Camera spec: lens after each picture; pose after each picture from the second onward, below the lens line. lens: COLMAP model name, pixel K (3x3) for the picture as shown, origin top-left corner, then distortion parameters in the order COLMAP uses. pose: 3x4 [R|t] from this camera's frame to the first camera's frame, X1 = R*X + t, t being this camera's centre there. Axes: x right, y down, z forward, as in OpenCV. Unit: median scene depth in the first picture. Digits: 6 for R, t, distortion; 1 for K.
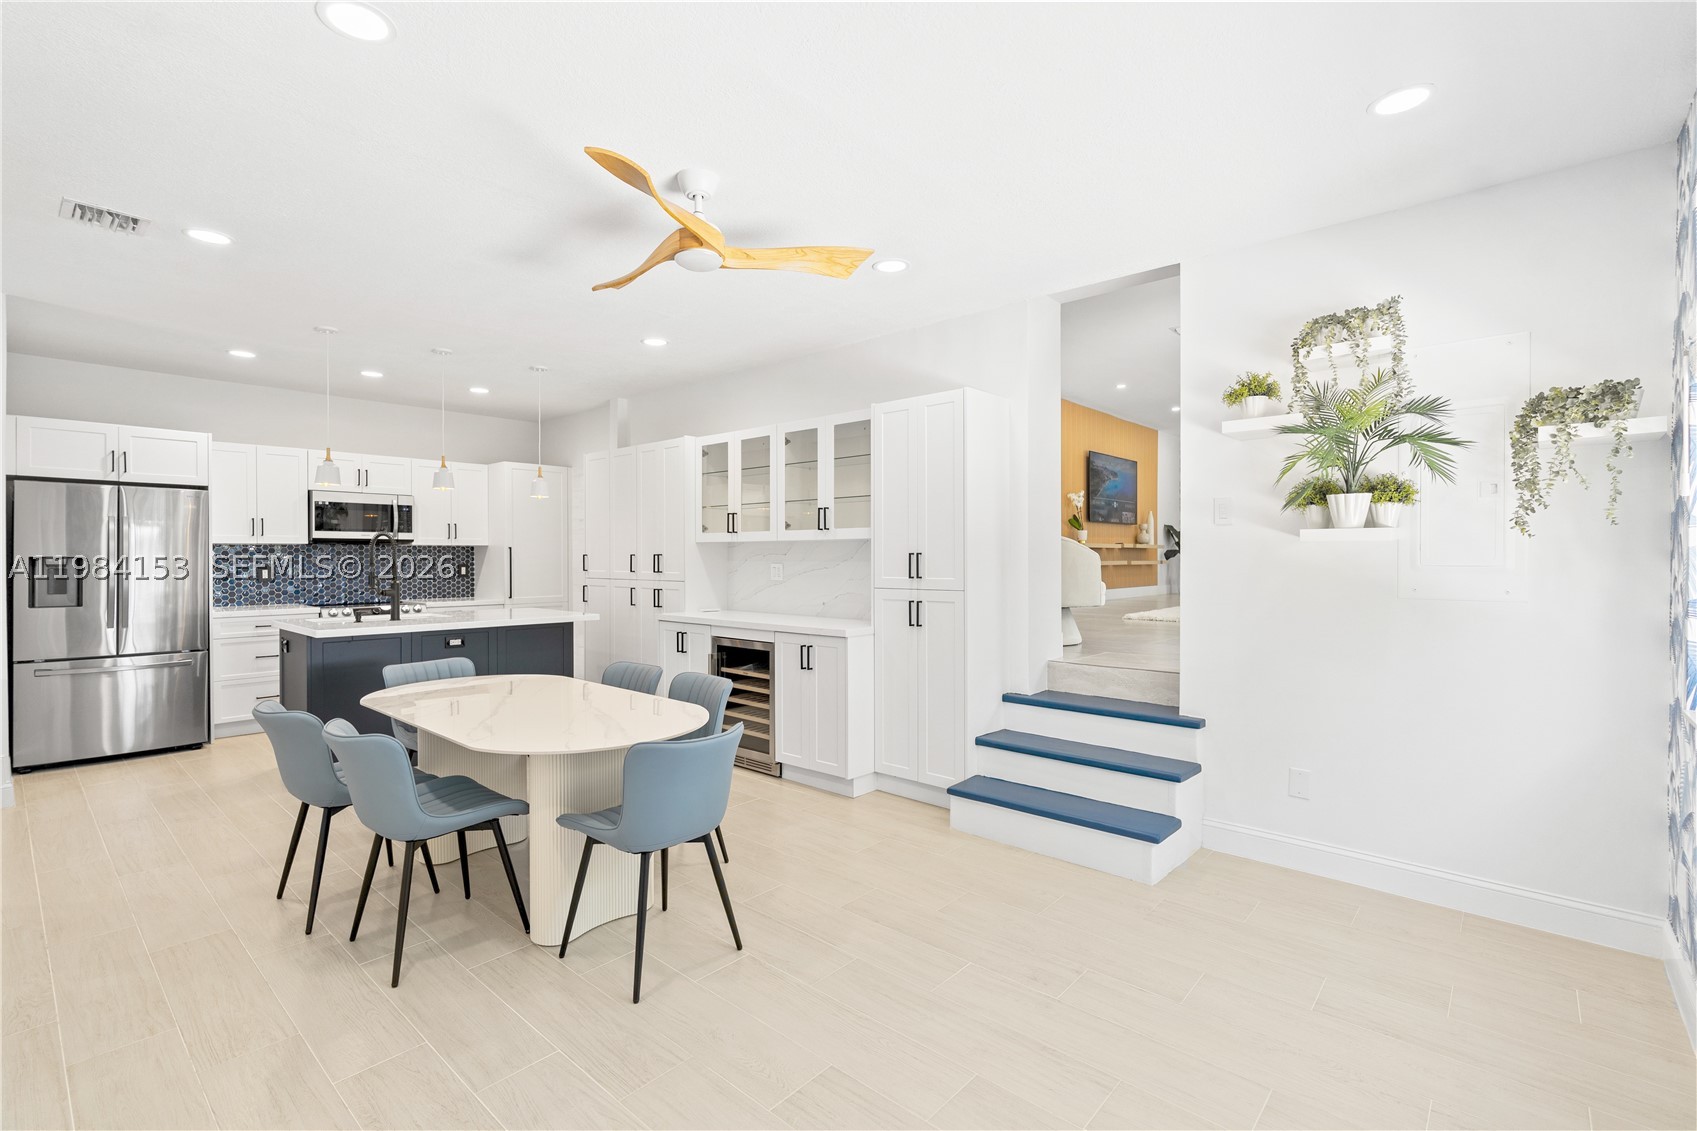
lens RADIAL K [[766.7, 0, 843.4], [0, 766.7, 561.8], [0, 0, 1]] dist [-0.005923, 0.001036]
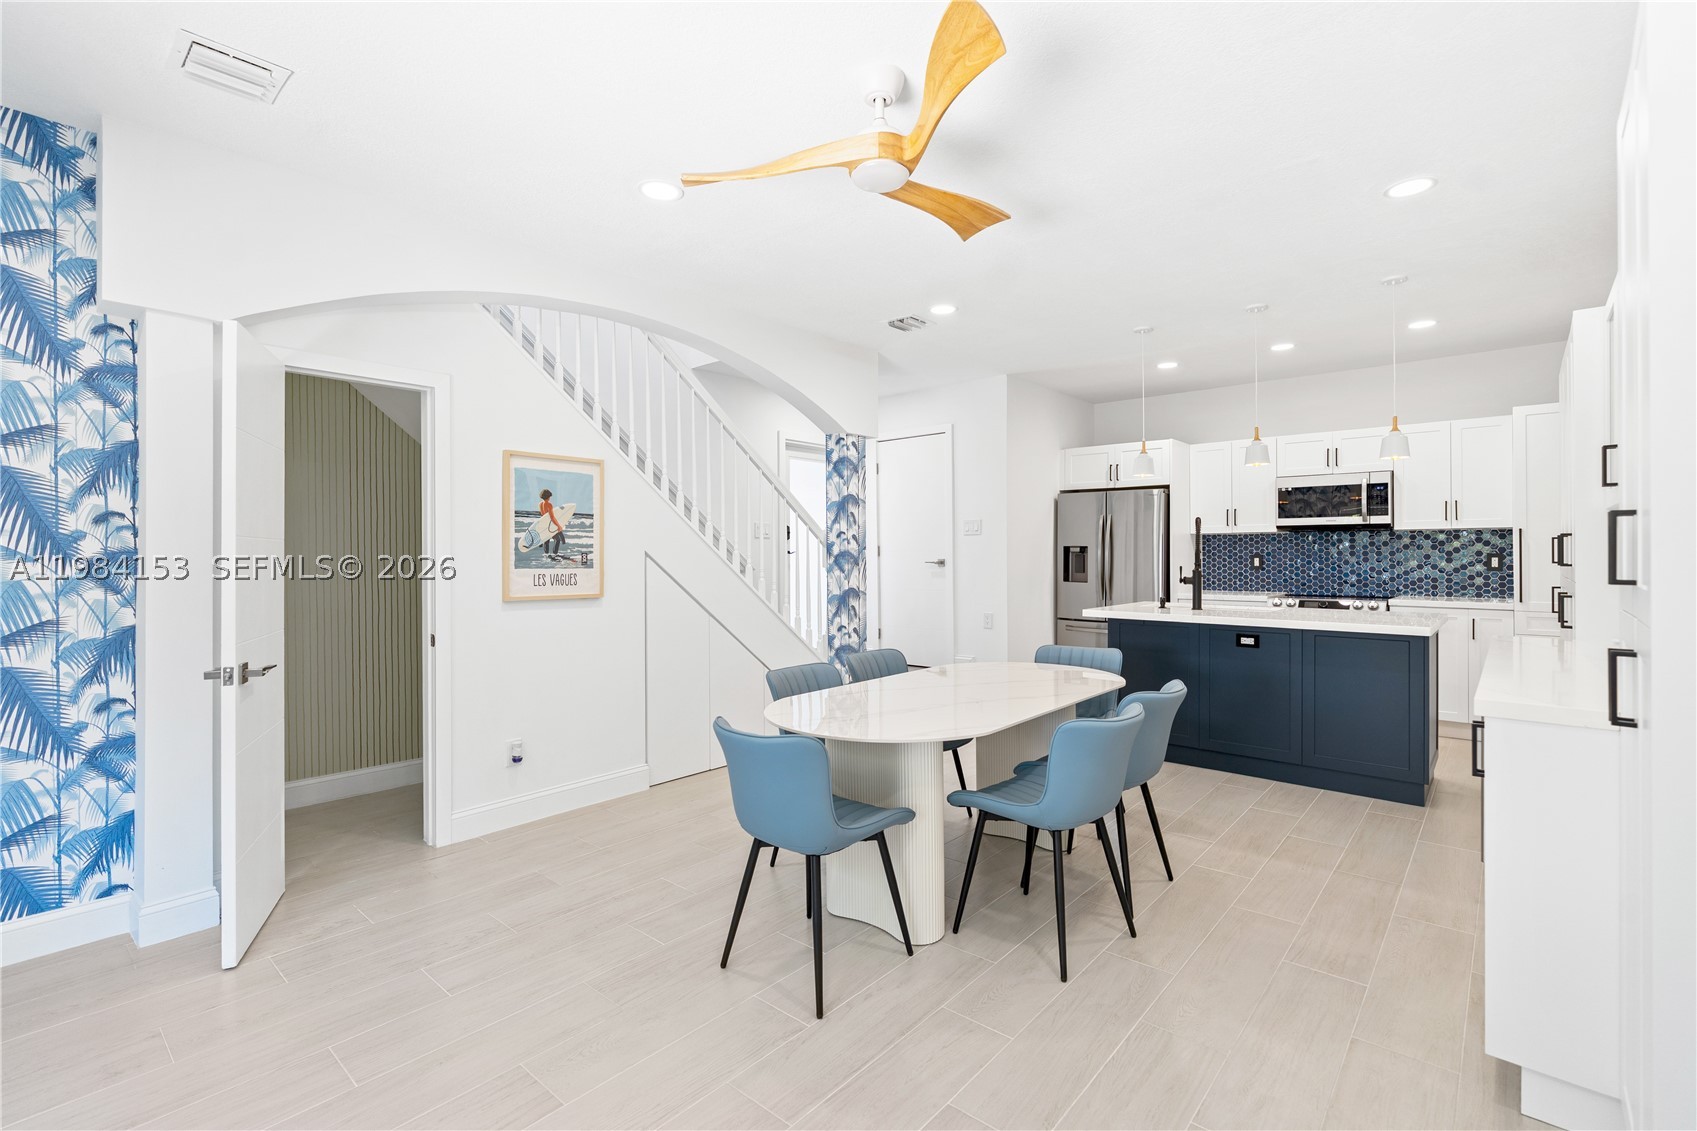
lens RADIAL K [[766.7, 0, 852.3], [0, 766.7, 561.1], [0, 0, 1]] dist [-0.005923, 0.001036]
pose [[0.010307, 0.012772, -0.999865, 0.280778], [-0.002146, 0.999916, 0.012751, 0.003137], [0.999945, 0.002014, 0.010334, 0.426025]]
